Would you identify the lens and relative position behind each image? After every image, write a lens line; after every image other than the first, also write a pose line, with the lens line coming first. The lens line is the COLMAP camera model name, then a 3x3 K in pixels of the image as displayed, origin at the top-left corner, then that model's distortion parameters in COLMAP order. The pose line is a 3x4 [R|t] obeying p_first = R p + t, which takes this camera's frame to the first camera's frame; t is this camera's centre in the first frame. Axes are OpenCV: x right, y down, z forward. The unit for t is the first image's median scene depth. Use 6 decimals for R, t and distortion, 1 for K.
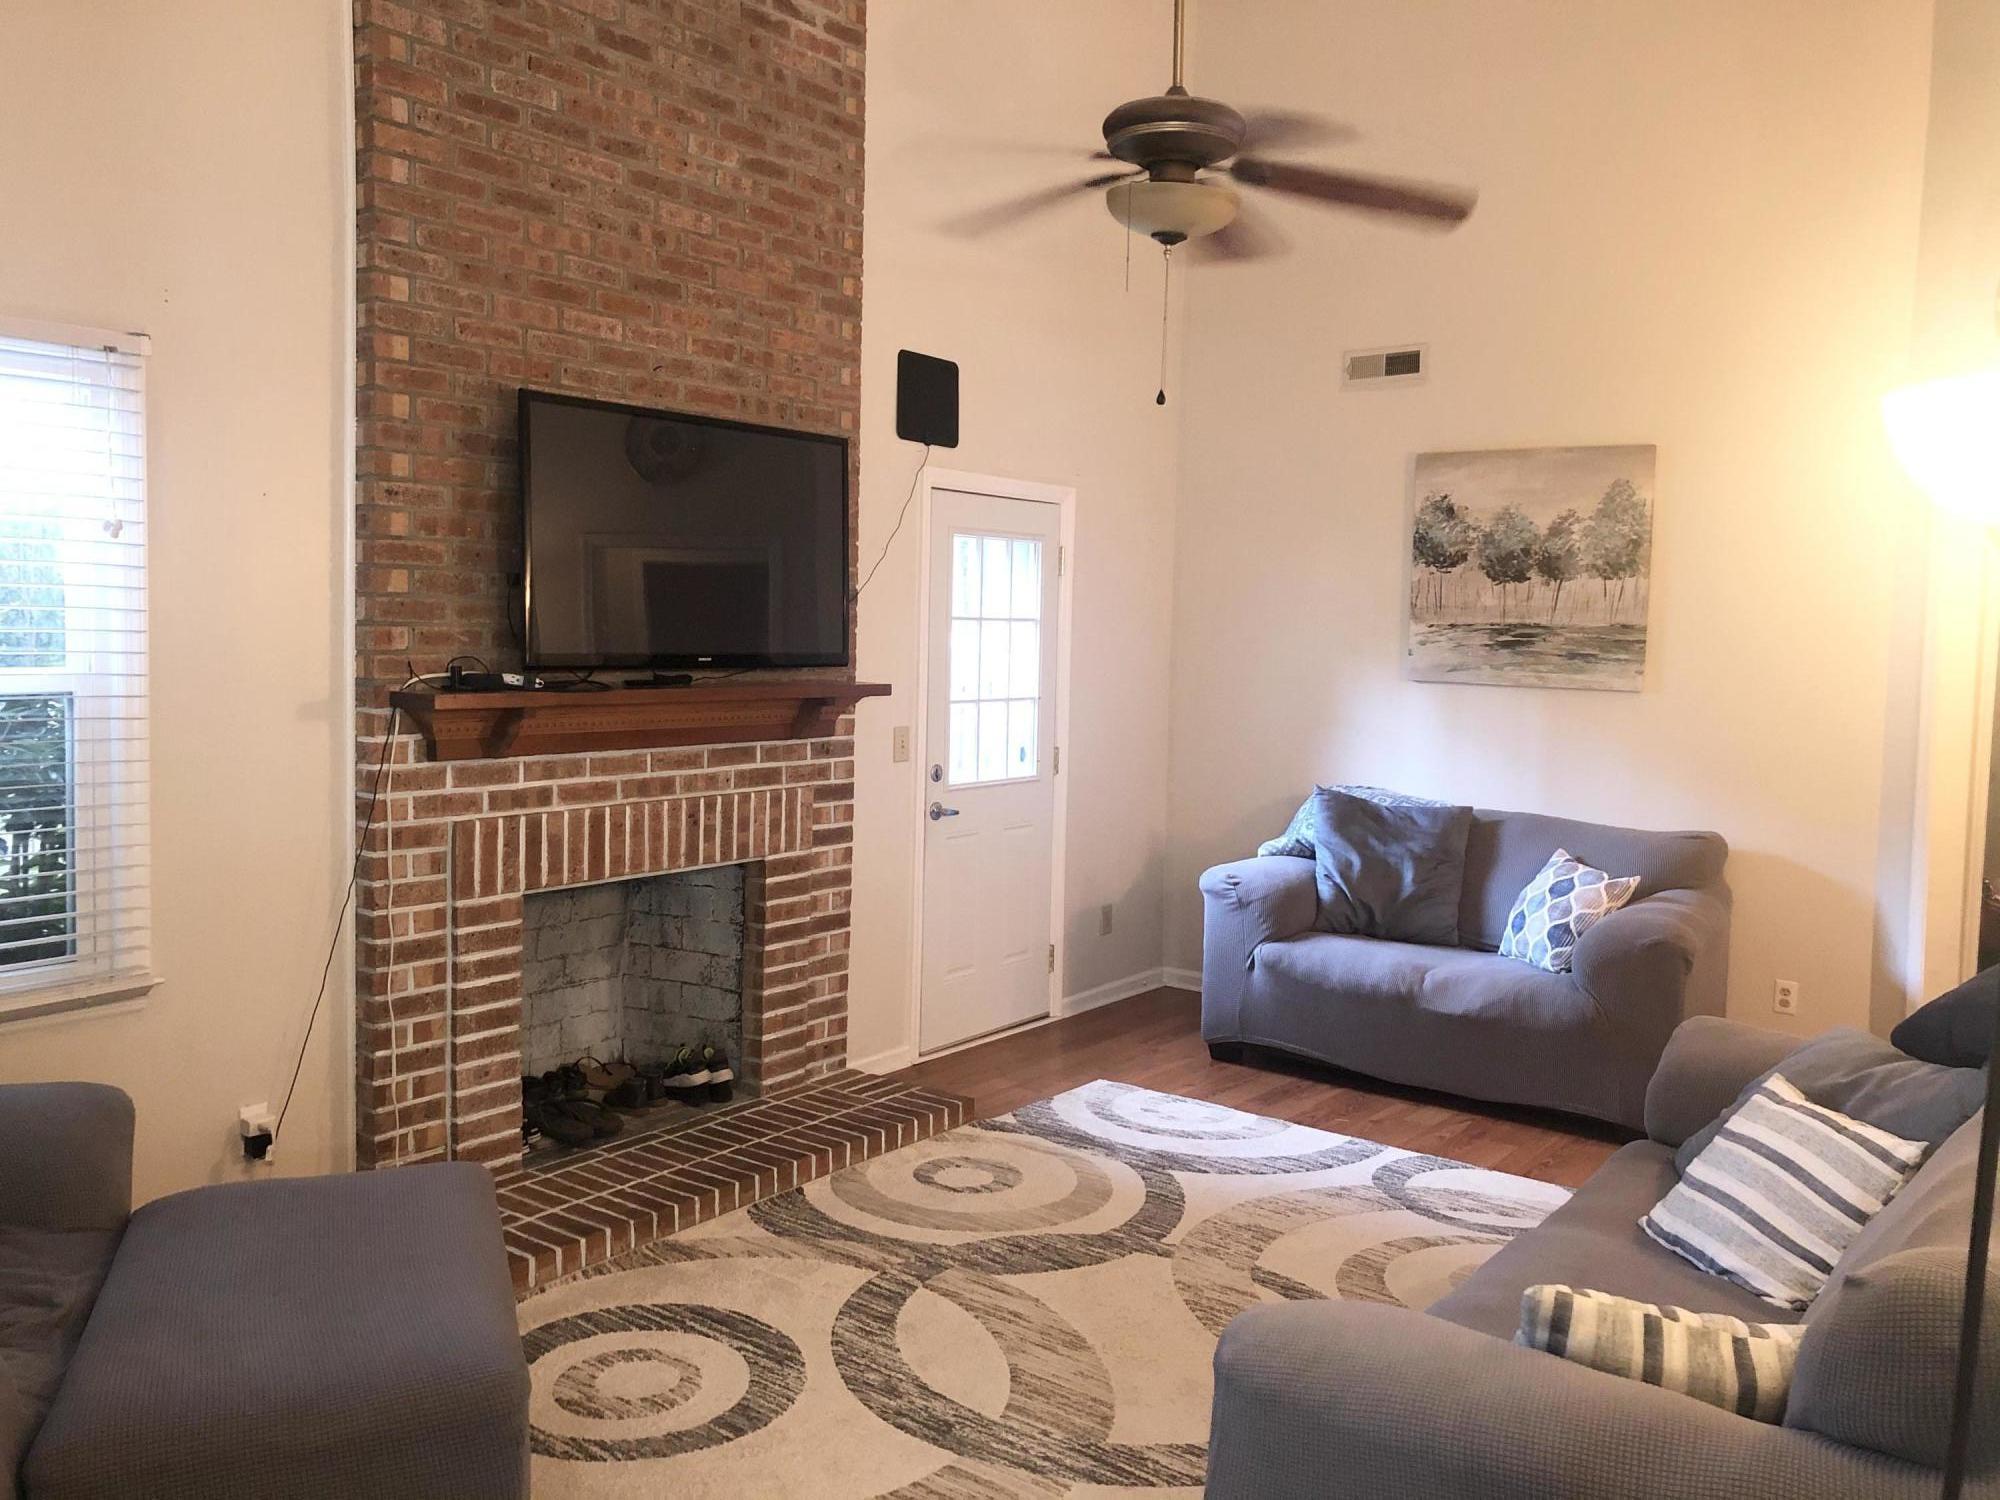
lens RADIAL K [[1651.7, 0, 1003.2], [0, 1651.7, 753.9], [0, 0, 1]] dist [0.056122, -0.065995]
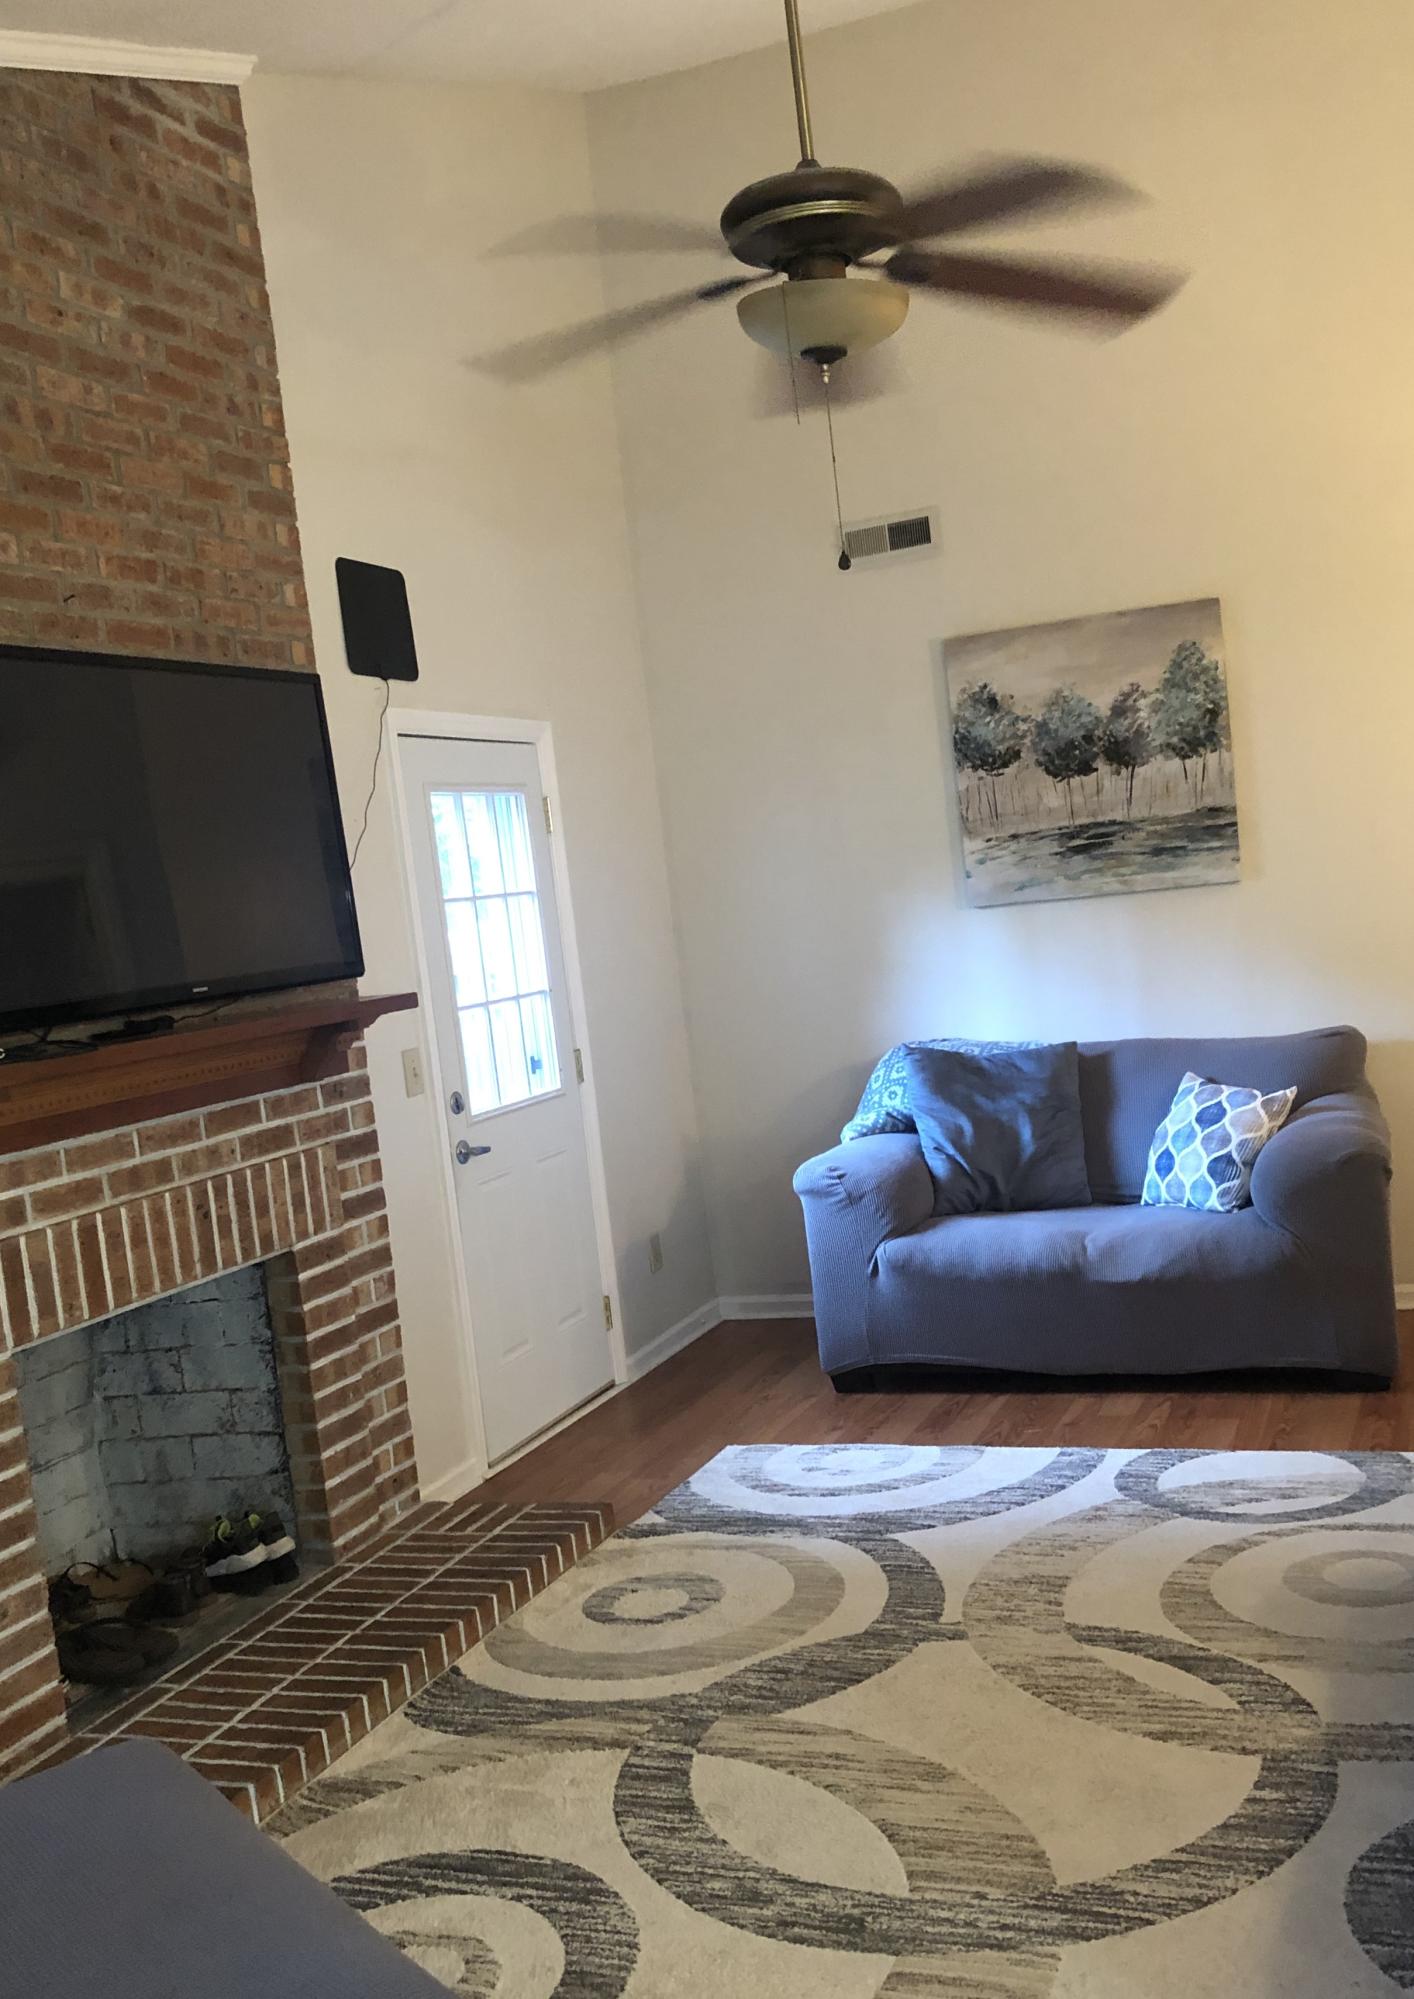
lens RADIAL K [[1851.6, 0, 495.3], [0, 1851.6, 1101.9], [0, 0, 1]] dist [0.027882, 0.000000]
pose [[0.946358, -0.156280, 0.282812, -0.288235], [0.154766, 0.987559, 0.027832, -0.010757], [-0.283643, 0.017431, 0.958772, 0.176257]]
